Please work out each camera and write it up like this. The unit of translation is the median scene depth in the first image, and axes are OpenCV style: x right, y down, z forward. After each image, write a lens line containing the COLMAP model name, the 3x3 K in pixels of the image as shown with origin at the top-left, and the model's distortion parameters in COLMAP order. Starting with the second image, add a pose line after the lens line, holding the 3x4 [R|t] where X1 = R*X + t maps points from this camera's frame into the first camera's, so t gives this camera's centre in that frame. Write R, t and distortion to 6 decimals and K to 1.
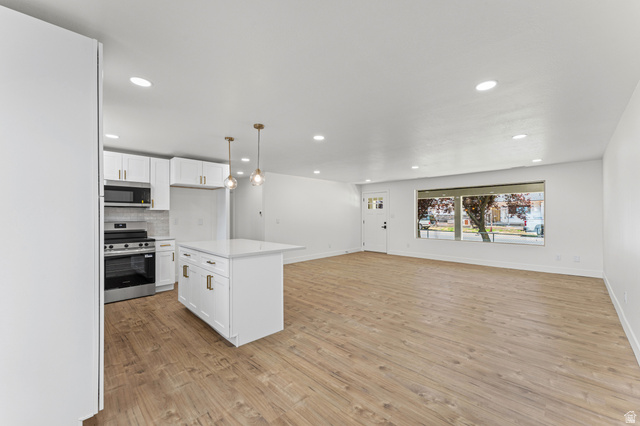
lens RADIAL K [[255.6, 0, 319.7], [0, 255.6, 214.6], [0, 0, 1]] dist [0.000311, -0.000103]
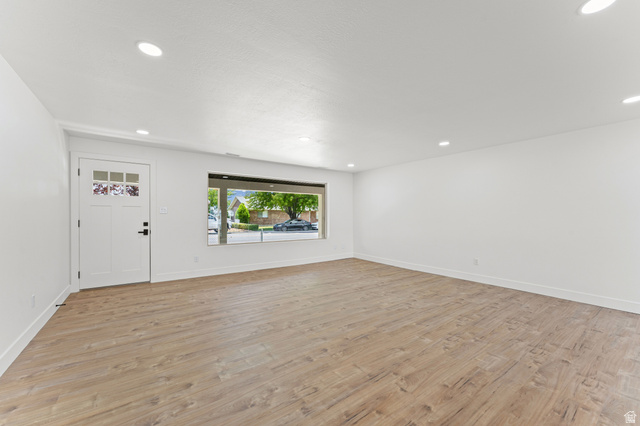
lens RADIAL K [[255.6, 0, 317.3], [0, 255.6, 218.4], [0, 0, 1]] dist [0.000311, -0.000103]
pose [[0.167083, -0.003141, 0.985938, -0.394588], [-0.008936, 0.999949, 0.004700, 0.030790], [-0.985902, -0.009595, 0.167046, 1.150951]]
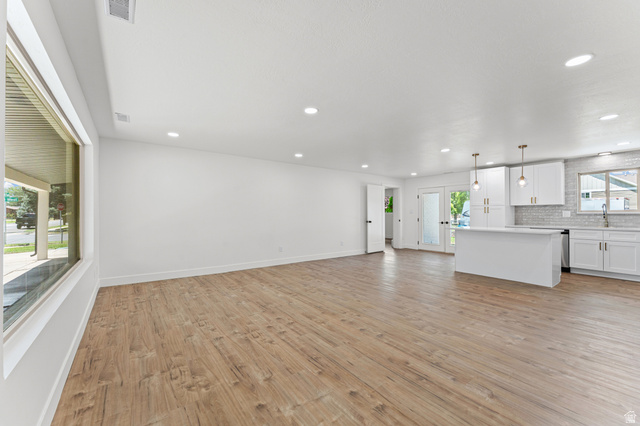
lens RADIAL K [[255.6, 0, 319.4], [0, 255.6, 212.0], [0, 0, 1]] dist [0.000311, -0.000103]
pose [[-0.990011, 0.003775, 0.140941, 0.384829], [0.001415, 0.999857, -0.016843, 0.034922], [-0.140985, -0.016475, -0.989875, 2.026007]]
